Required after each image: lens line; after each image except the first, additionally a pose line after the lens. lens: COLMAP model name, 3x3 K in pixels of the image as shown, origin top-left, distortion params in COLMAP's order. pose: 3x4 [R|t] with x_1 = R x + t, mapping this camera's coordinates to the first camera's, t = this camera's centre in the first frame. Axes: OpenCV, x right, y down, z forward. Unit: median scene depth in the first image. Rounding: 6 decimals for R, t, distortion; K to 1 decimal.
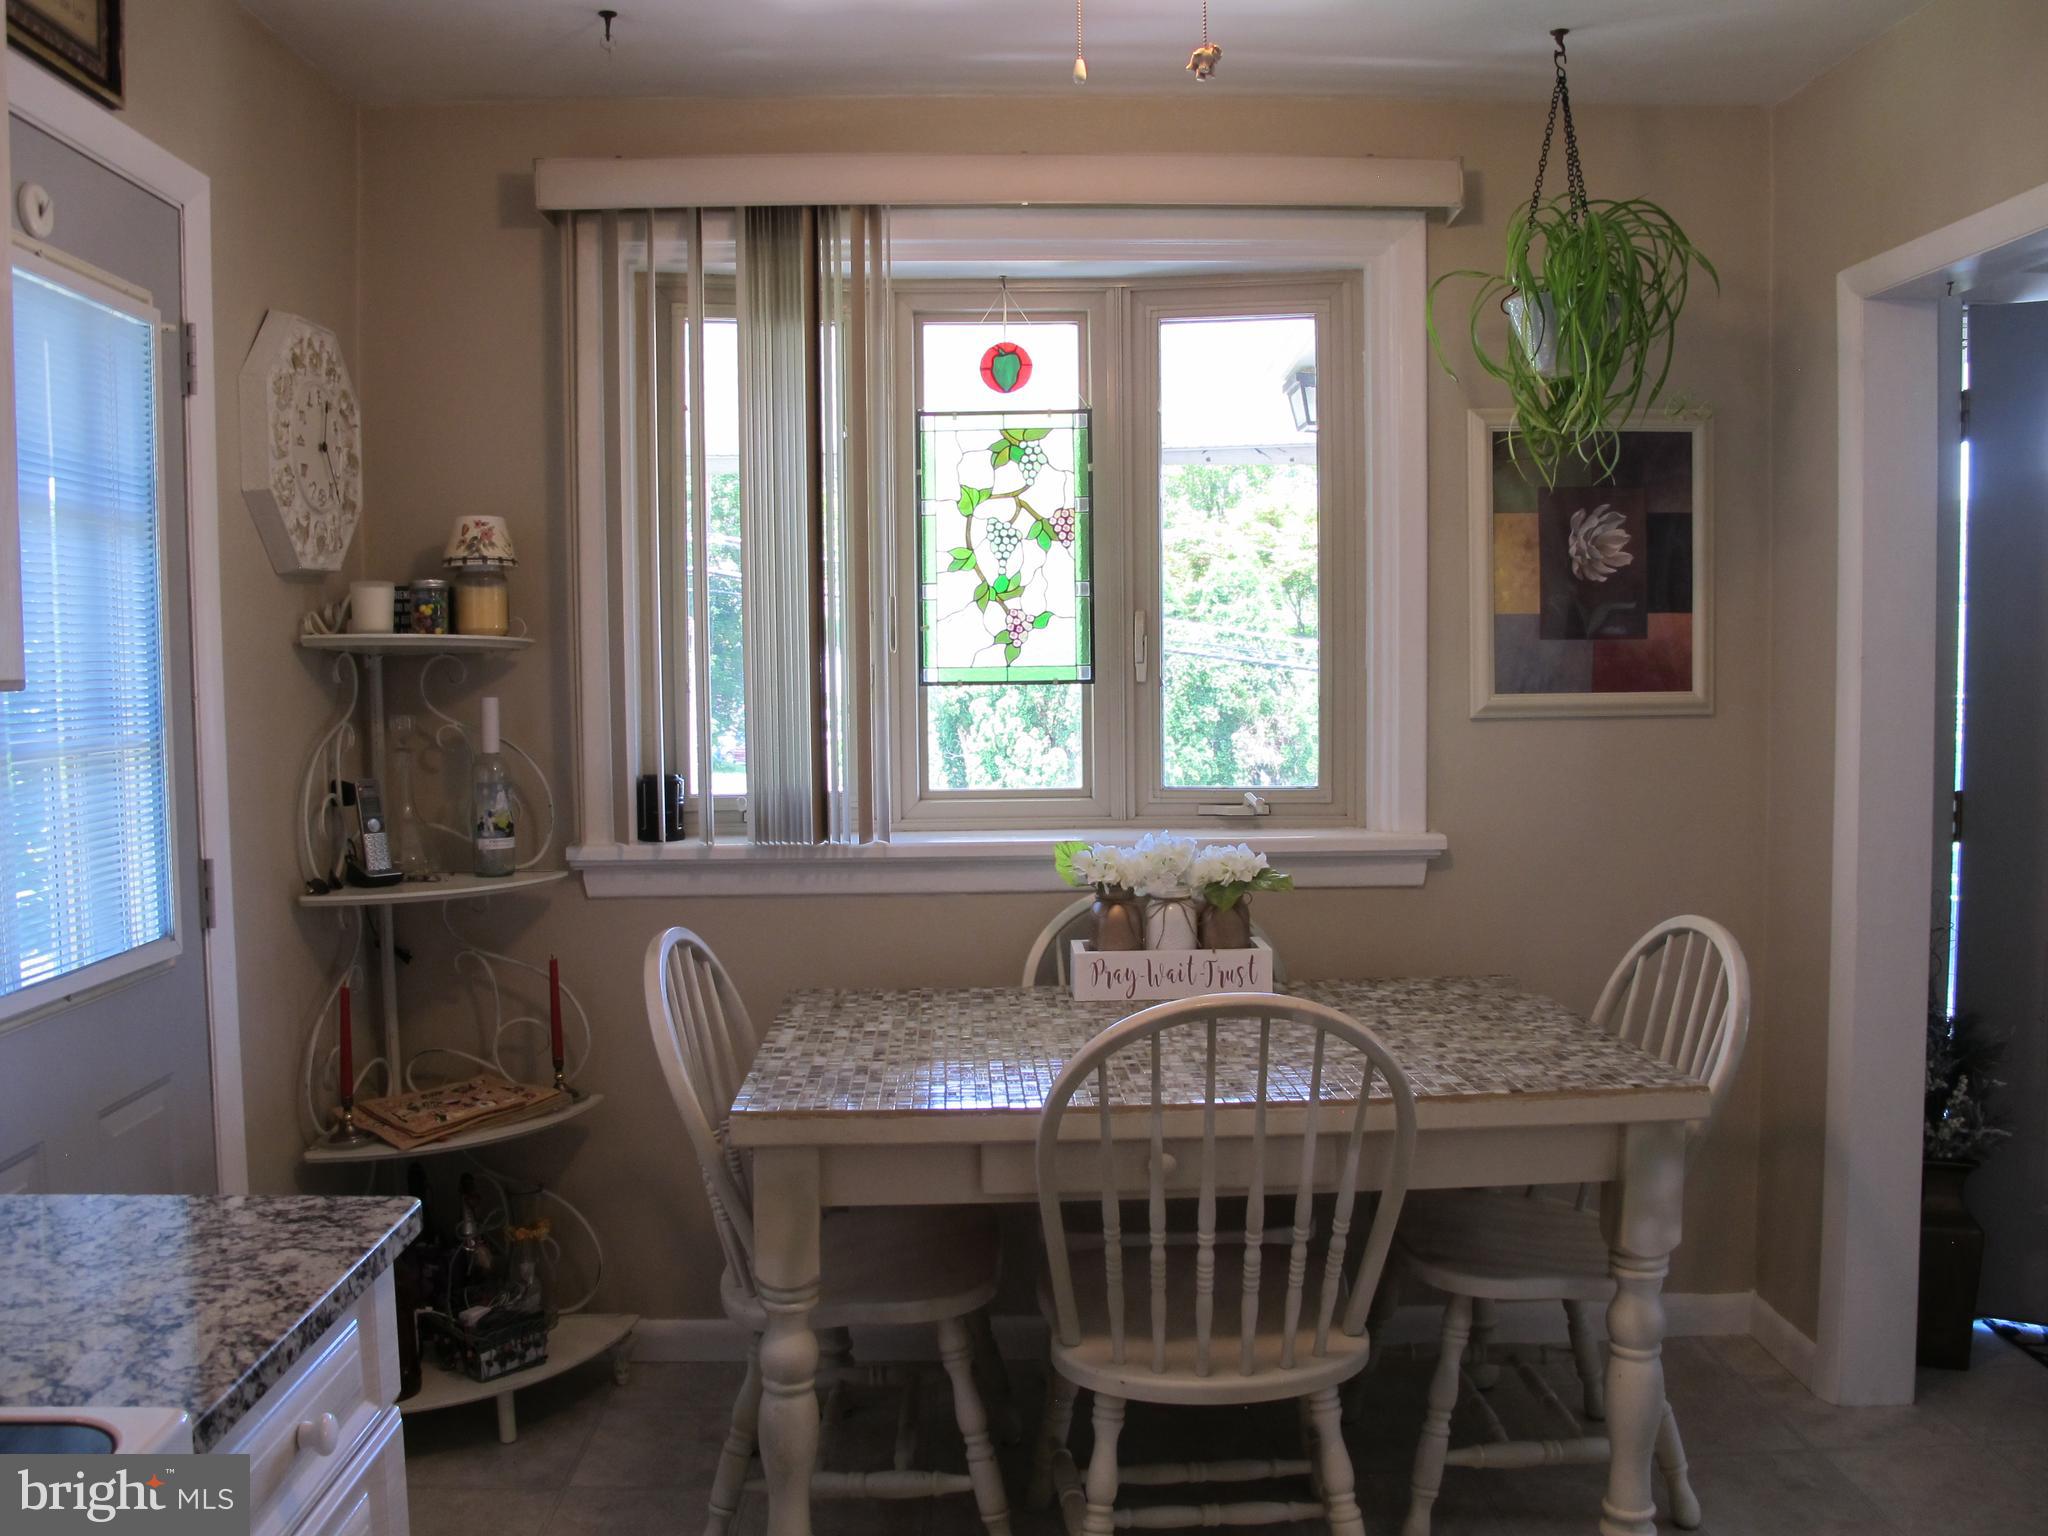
lens RADIAL K [[1712.2, 0, 1024.0], [0, 1712.2, 775.6], [0, 0, 1]] dist [-0.140451, 0.099780]
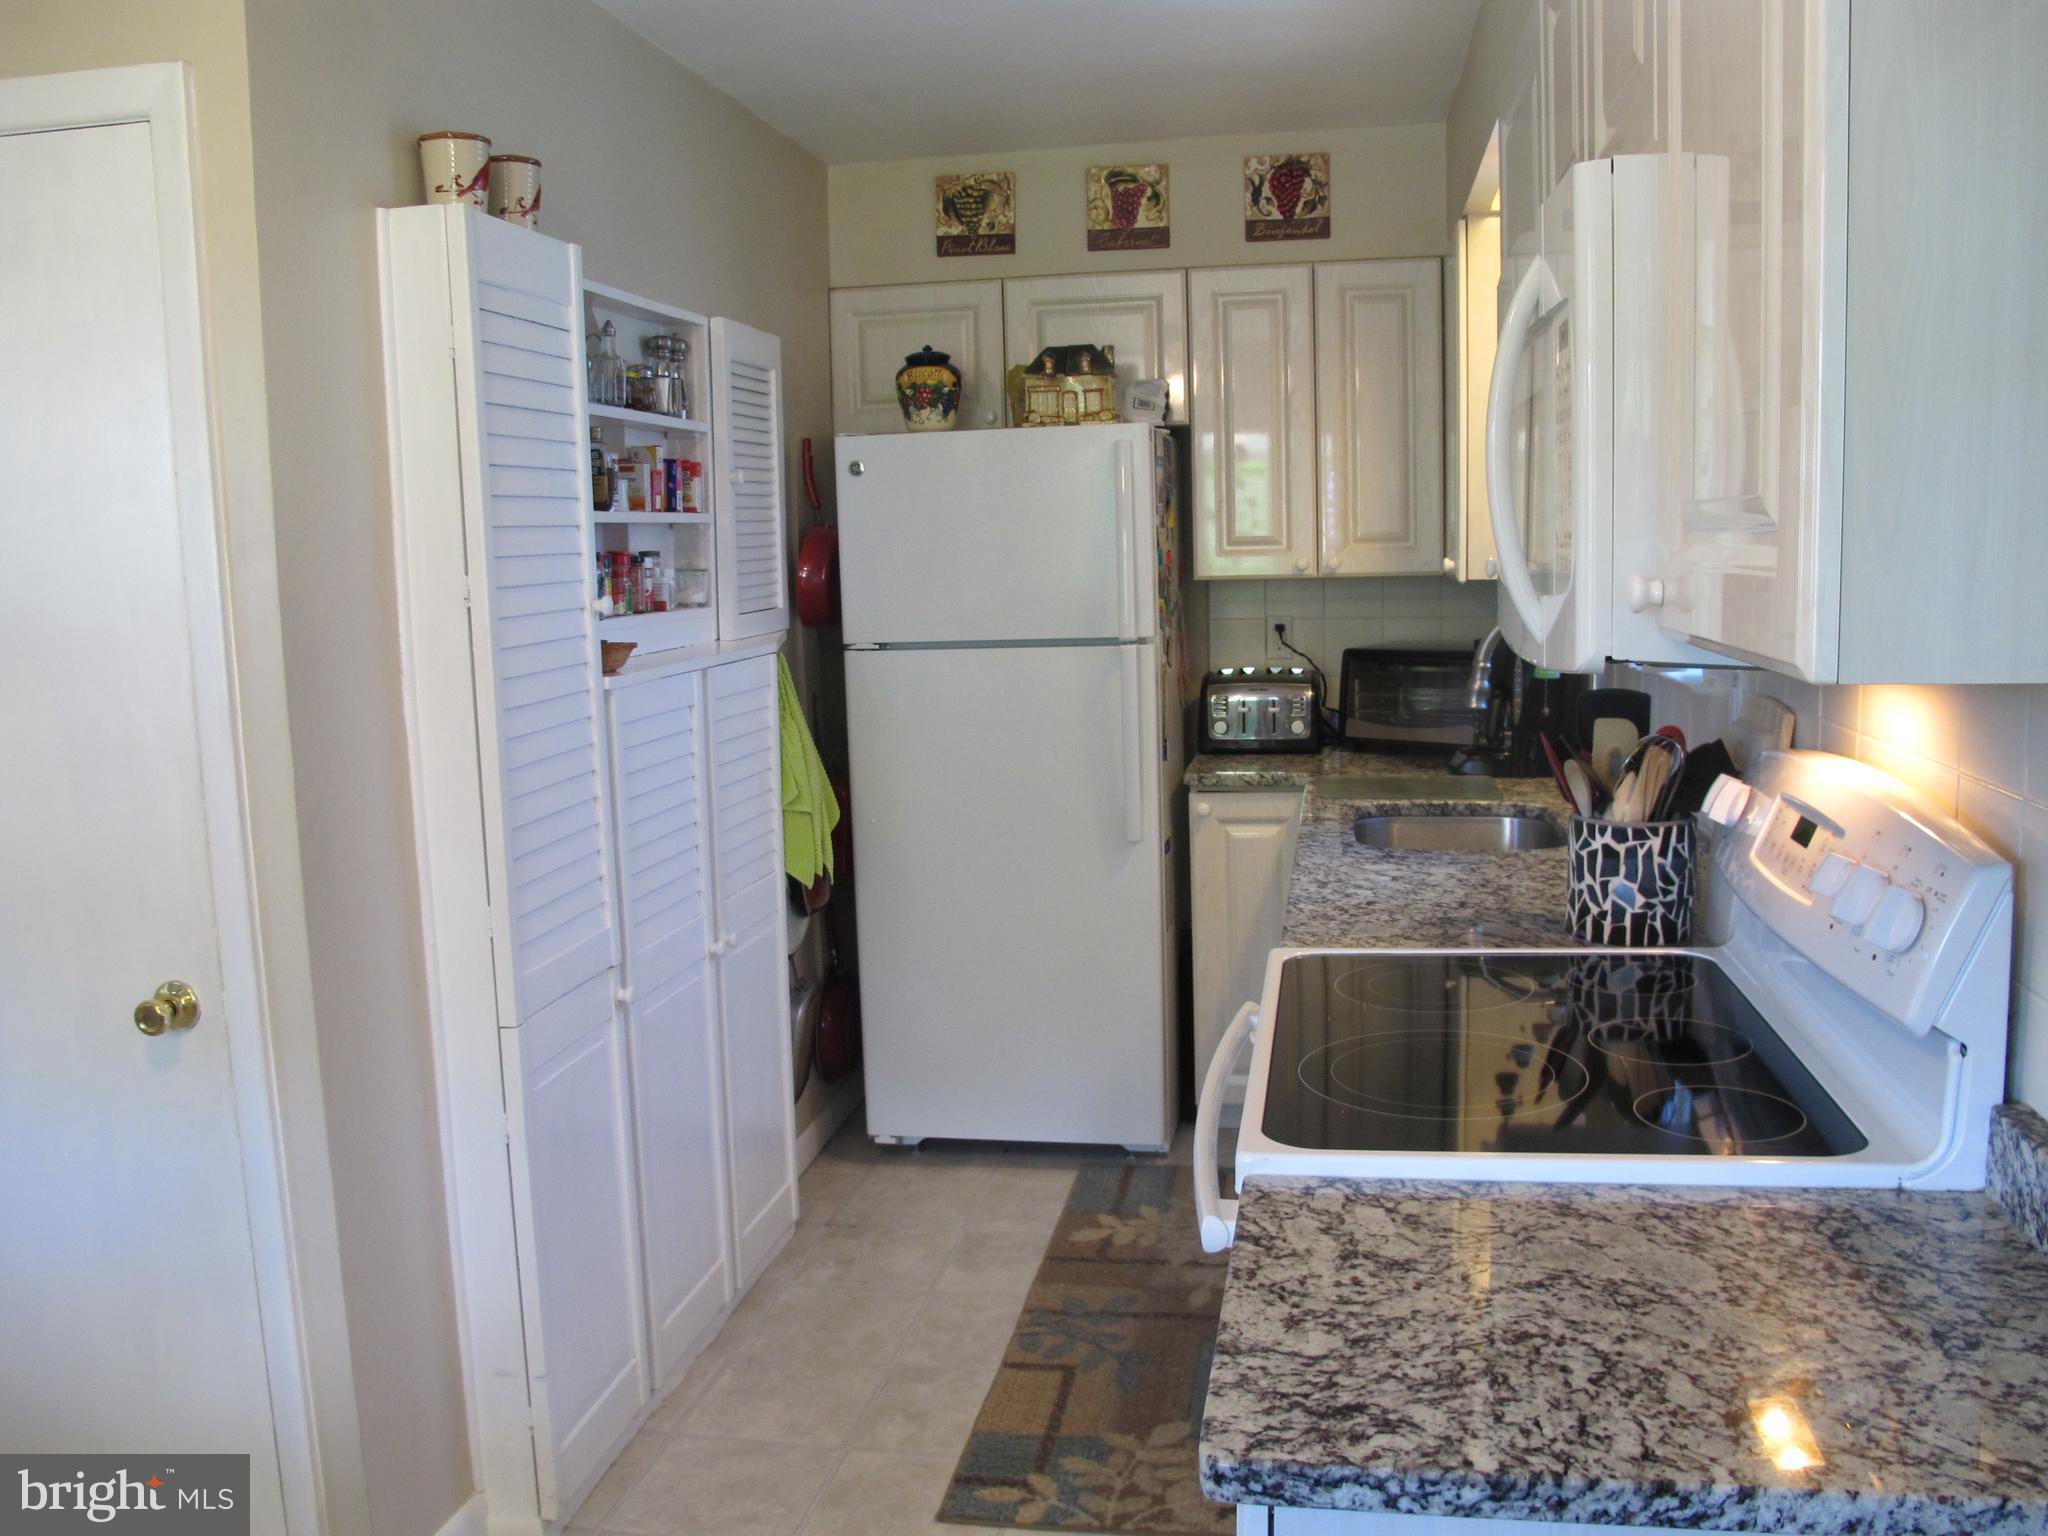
lens RADIAL K [[1712.2, 0, 1021.5], [0, 1712.2, 766.9], [0, 0, 1]] dist [-0.140451, 0.099780]
pose [[-0.975815, 0.010482, 0.218346, -0.455578], [0.051029, 0.982176, 0.180904, -0.147334], [-0.212557, 0.187671, -0.958957, 1.664631]]
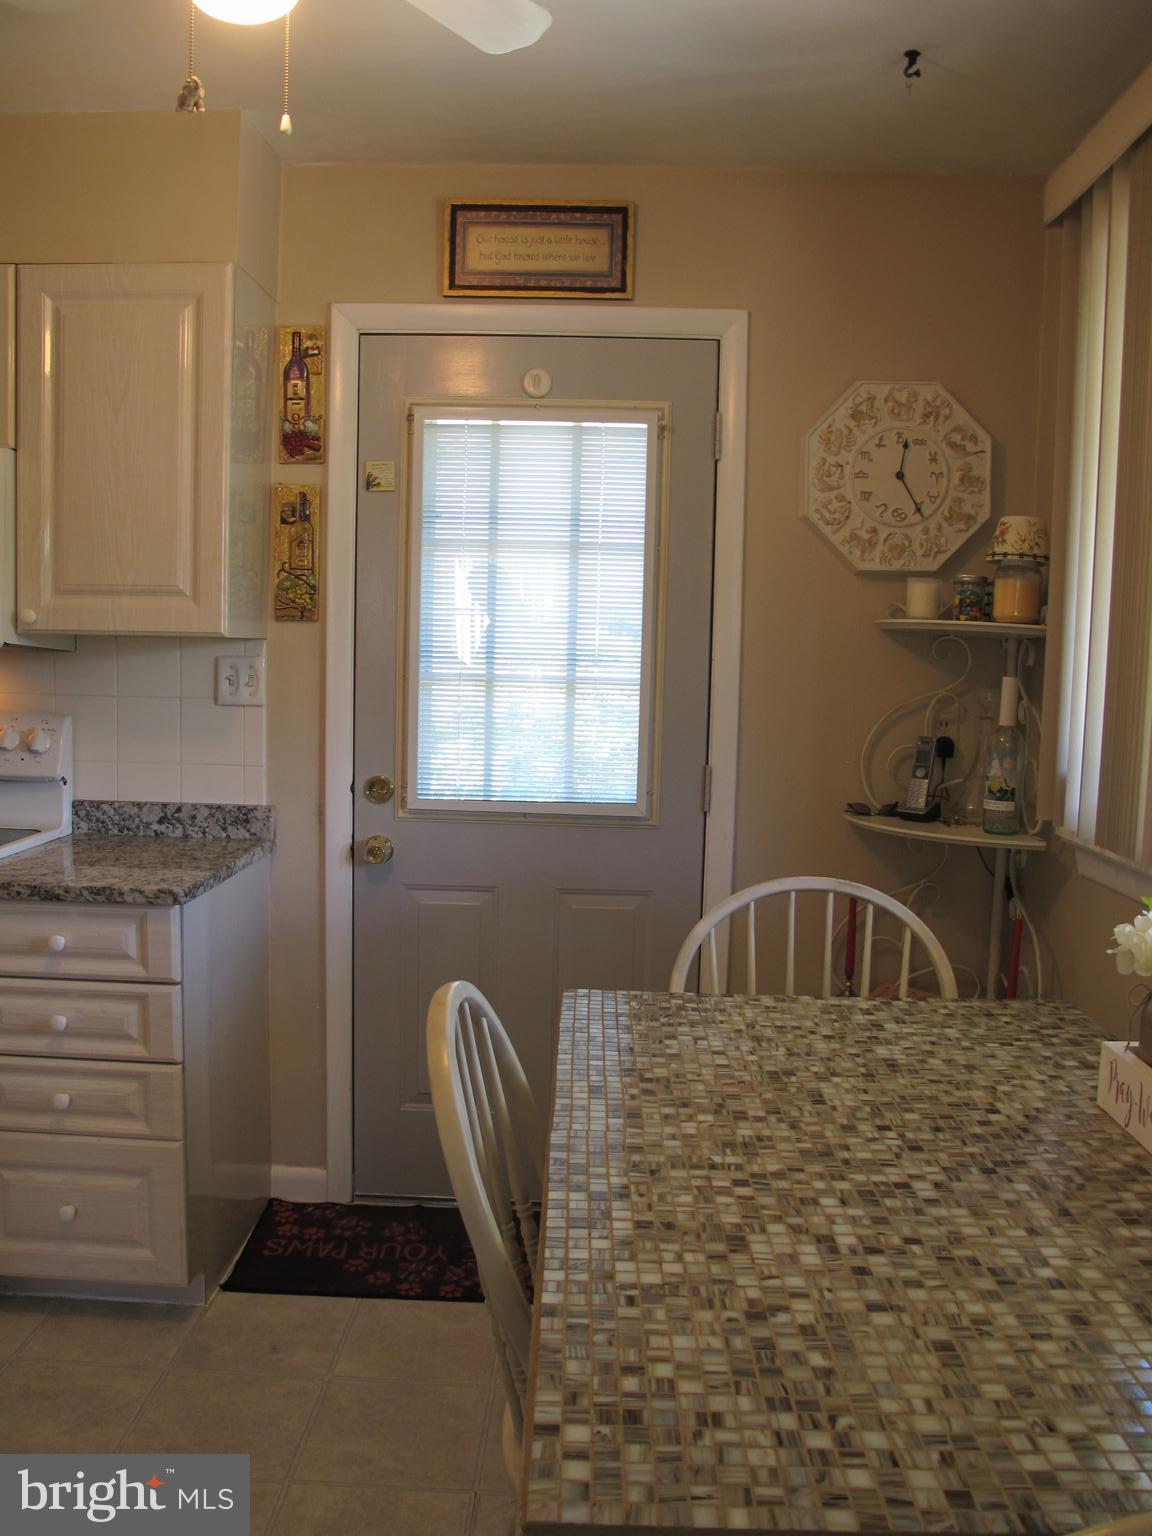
lens RADIAL K [[1284.2, 0, 574.7], [0, 1284.2, 768.3], [0, 0, 1]] dist [-0.140451, 0.099780]
pose [[-0.063696, 0.102200, -0.992723, 1.189900], [-0.079452, 0.991066, 0.107127, -0.114971], [0.994802, 0.085697, -0.055007, 1.655476]]
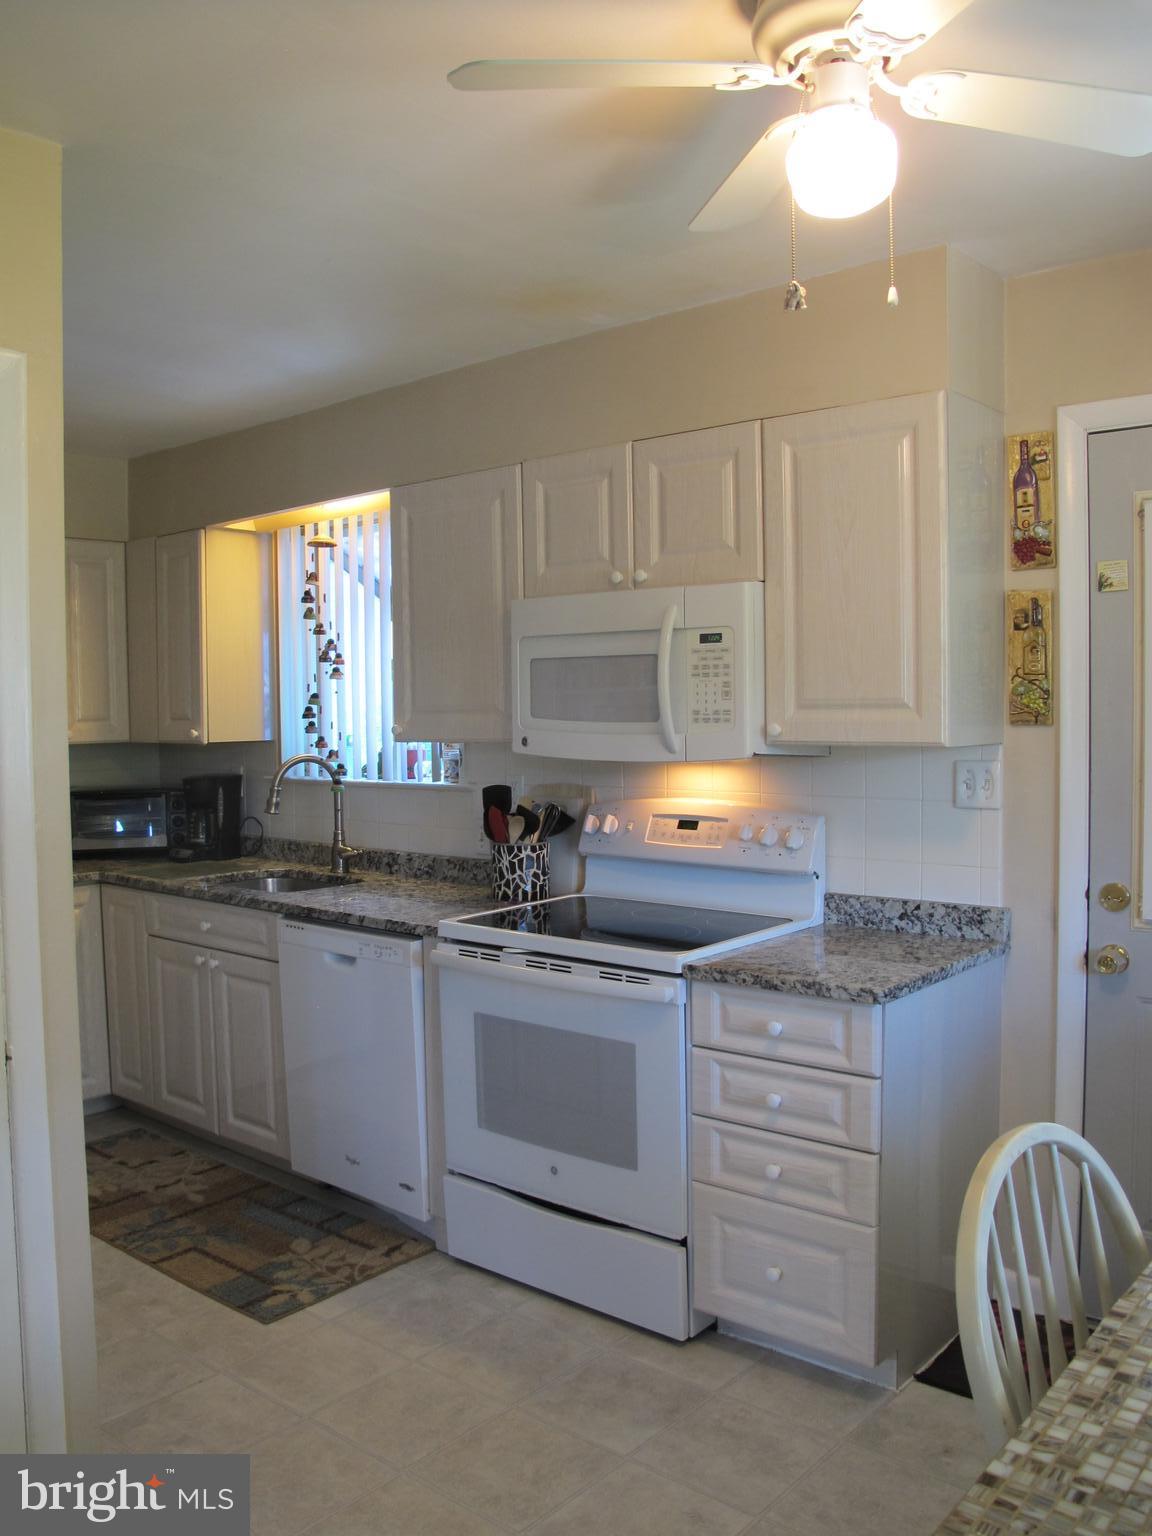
lens RADIAL K [[1284.2, 0, 583.3], [0, 1284.2, 765.6], [0, 0, 1]] dist [-0.140451, 0.099780]
pose [[-0.664597, 0.050310, -0.745506, 1.171935], [-0.024037, 0.995775, 0.088628, -0.175524], [0.746815, 0.076821, -0.660580, 1.836300]]
